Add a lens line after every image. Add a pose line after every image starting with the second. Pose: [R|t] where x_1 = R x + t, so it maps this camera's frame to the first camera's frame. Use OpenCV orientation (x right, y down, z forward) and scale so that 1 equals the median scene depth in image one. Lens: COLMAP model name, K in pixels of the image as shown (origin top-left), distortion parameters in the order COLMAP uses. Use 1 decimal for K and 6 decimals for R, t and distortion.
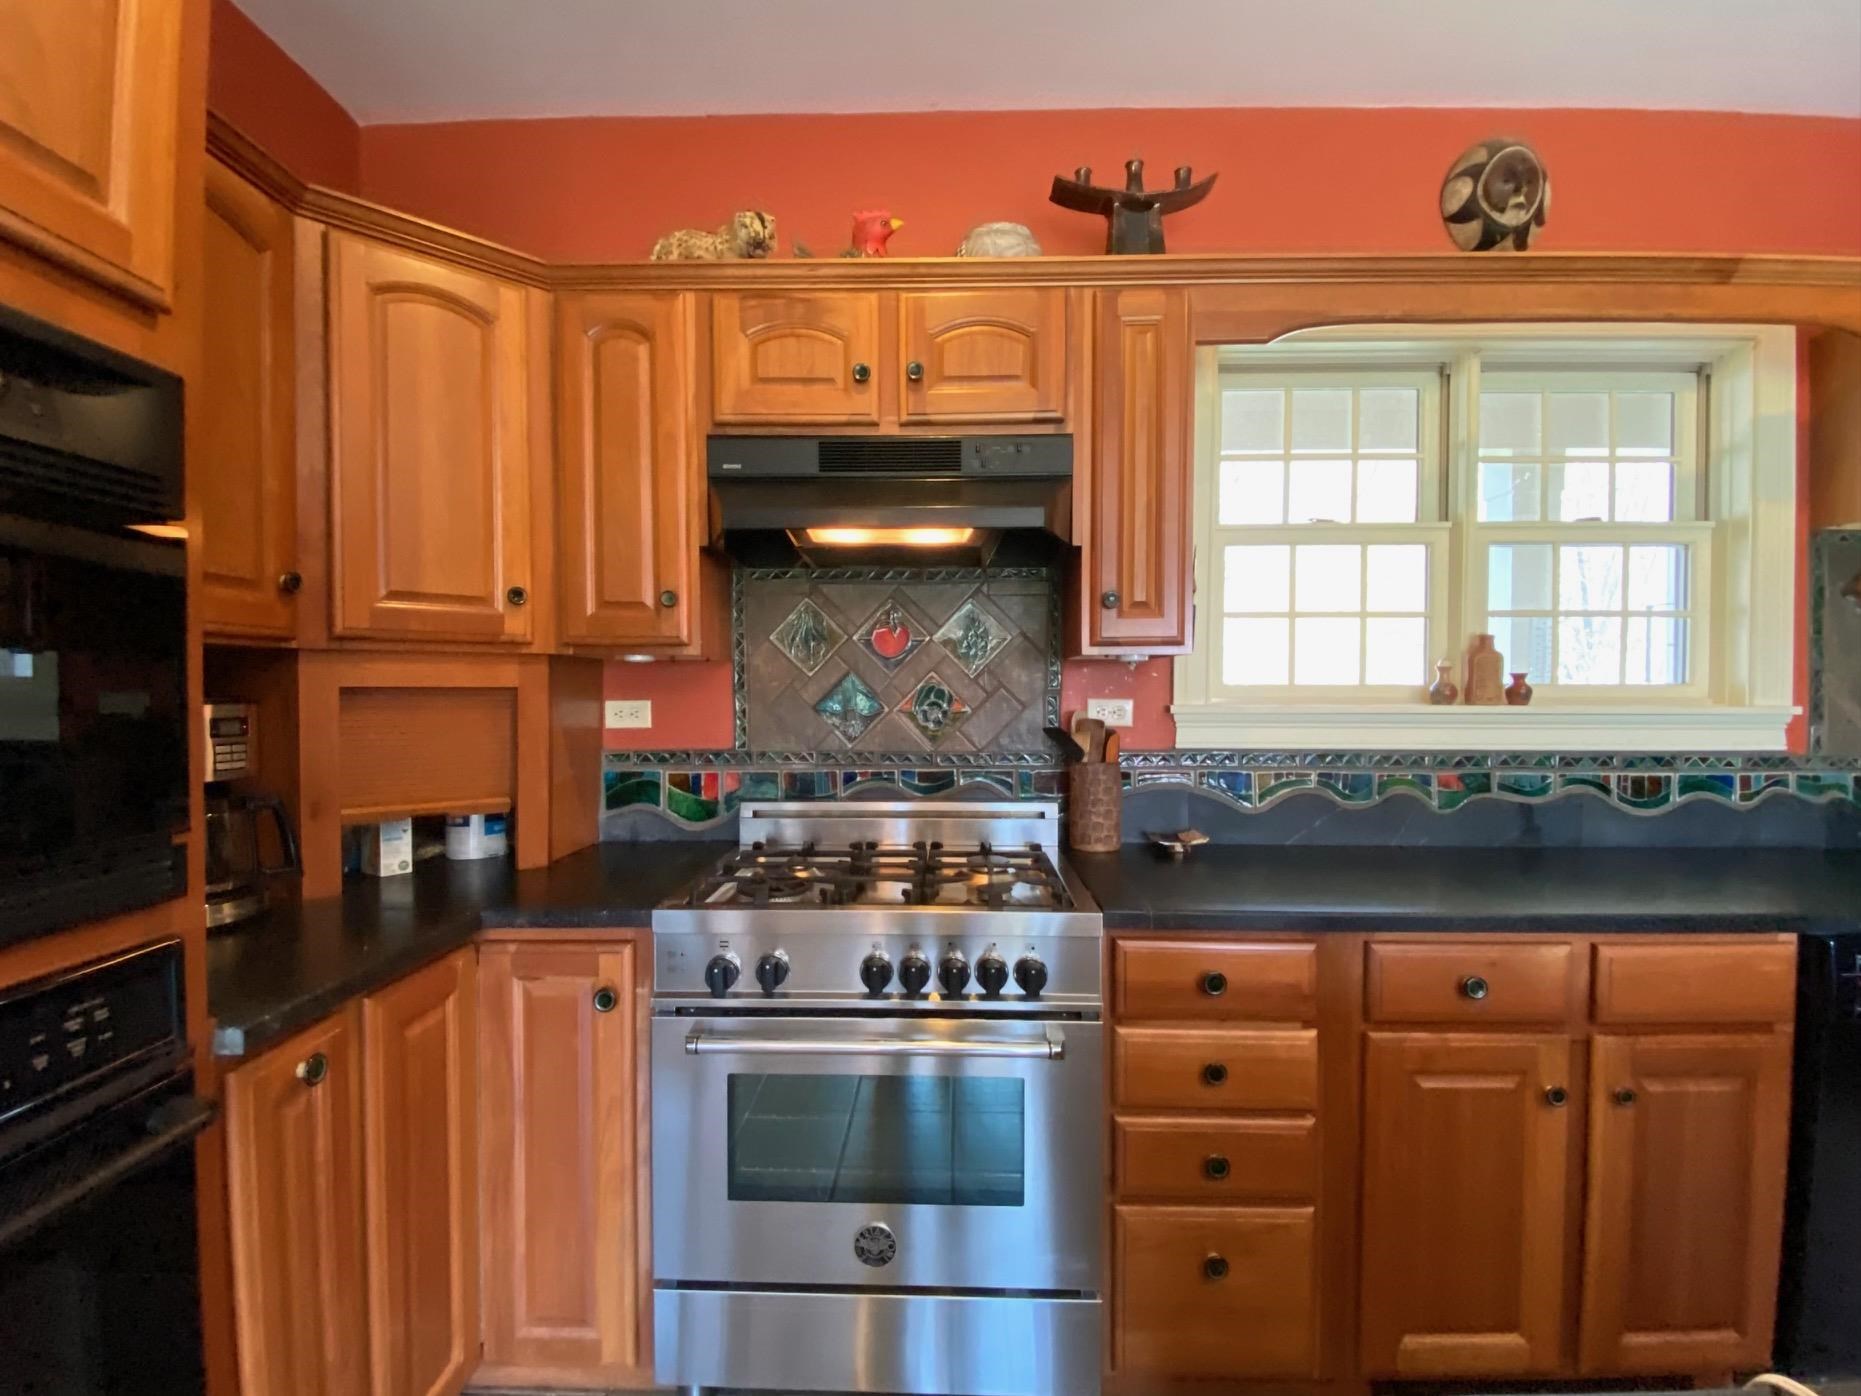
lens RADIAL K [[845.1, 0, 924.8], [0, 845.1, 701.5], [0, 0, 1]] dist [-0.005559, -0.001017]
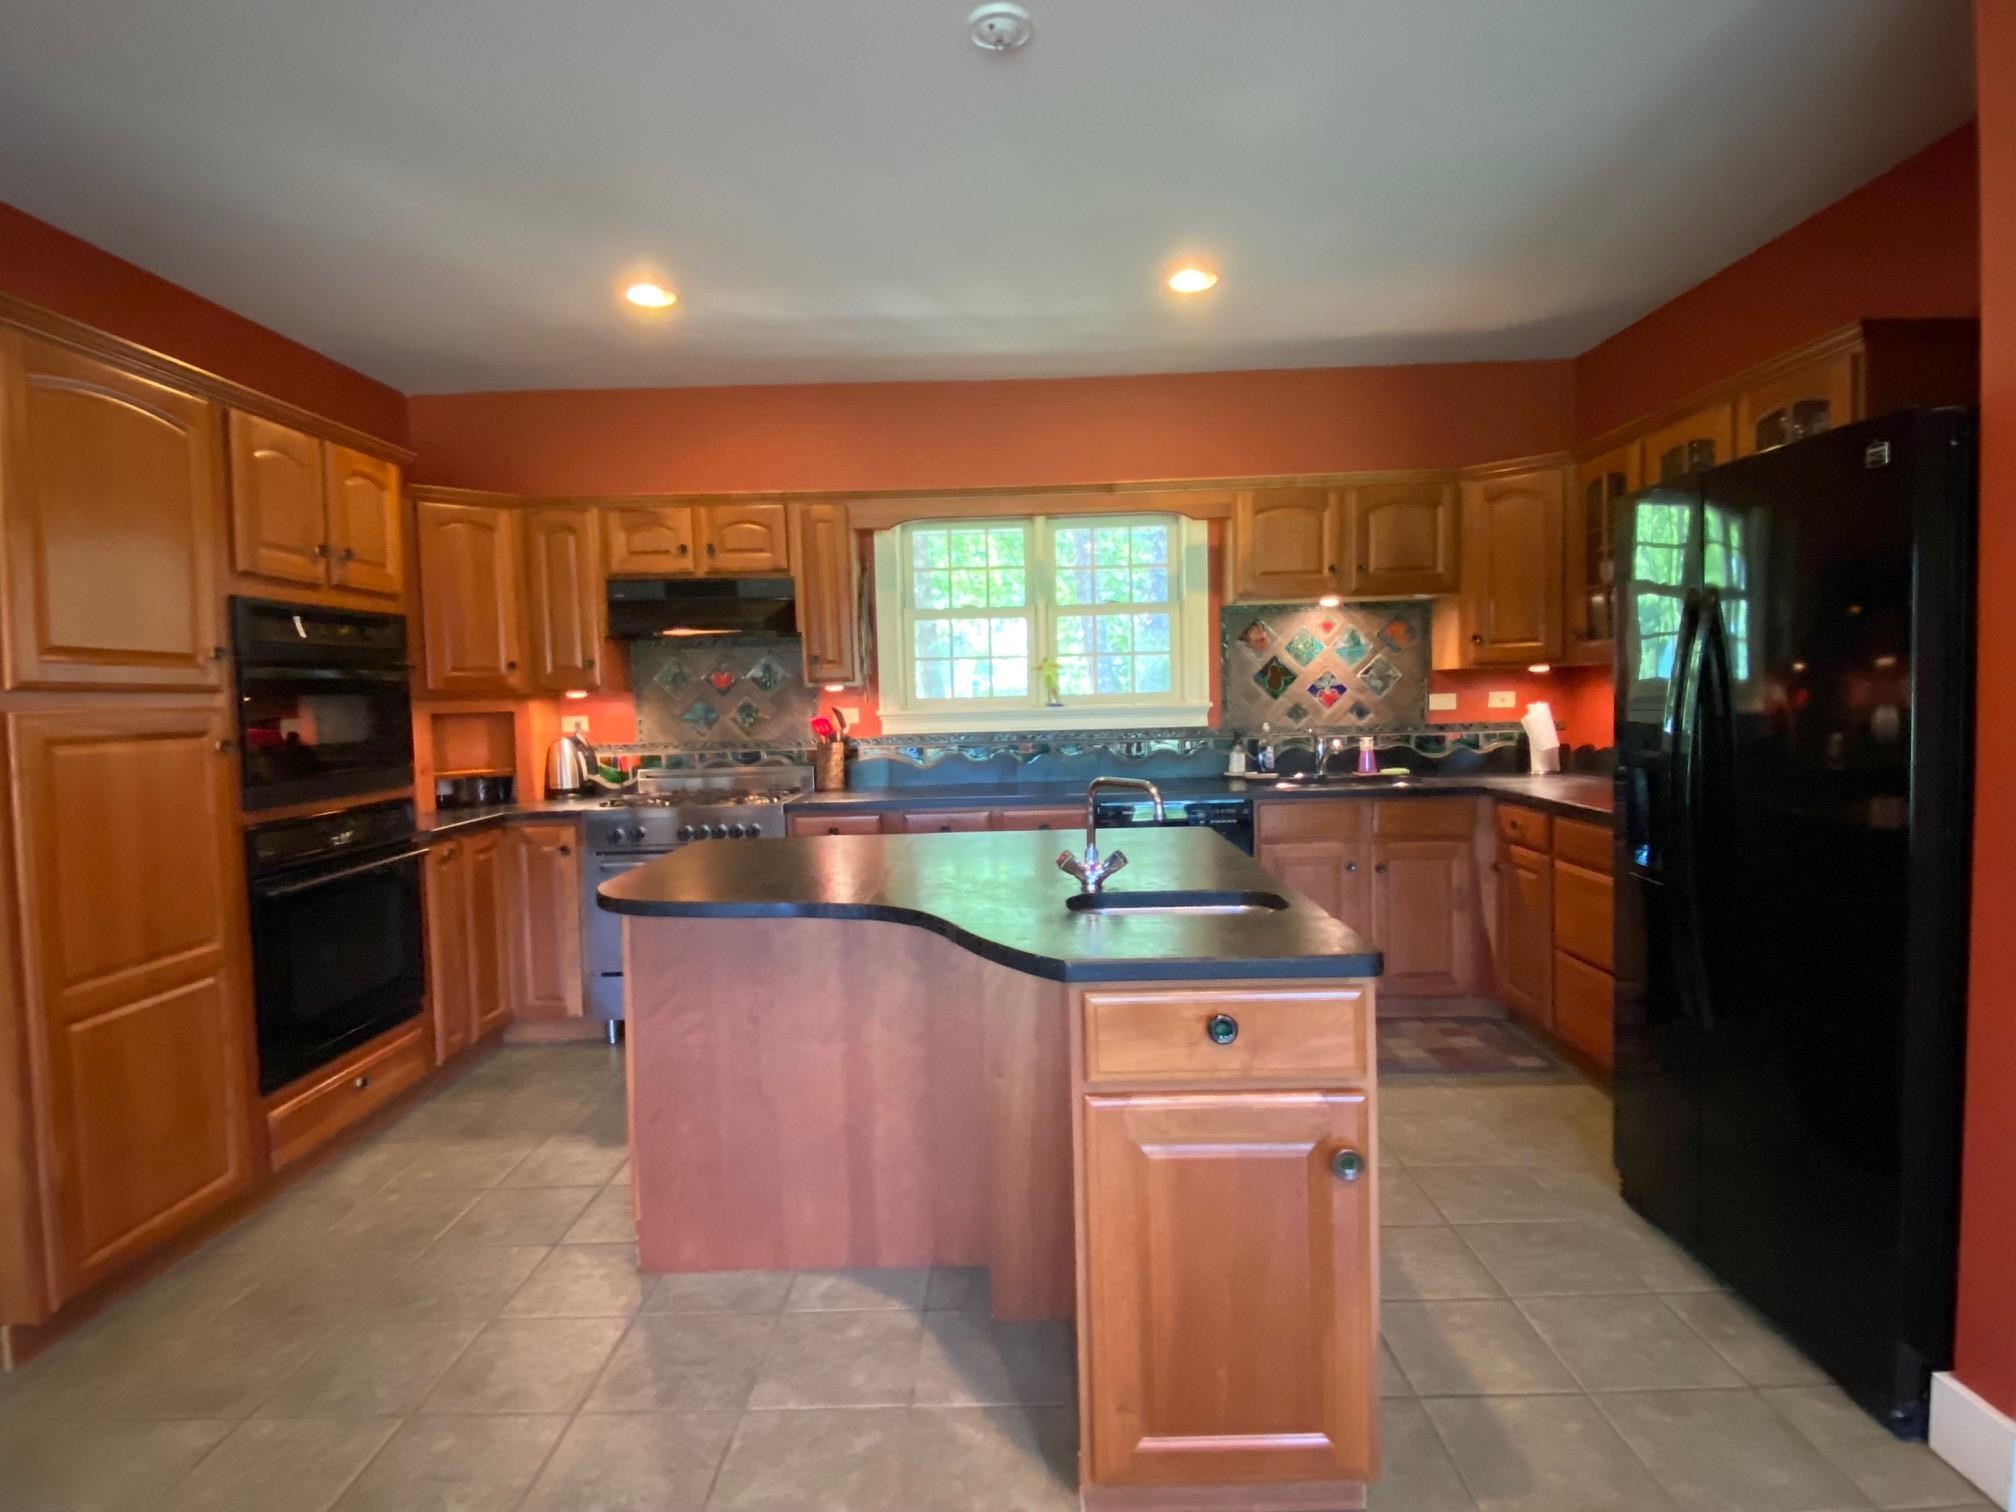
lens RADIAL K [[1045.0, 0, 1015.2], [0, 1045.0, 748.2], [0, 0, 1]] dist [0.004133, 0.000360]
pose [[0.999523, -0.027149, 0.014737, 0.637930], [0.026511, 0.998770, 0.041901, -0.002873], [-0.015857, -0.041491, 0.999013, -1.442541]]
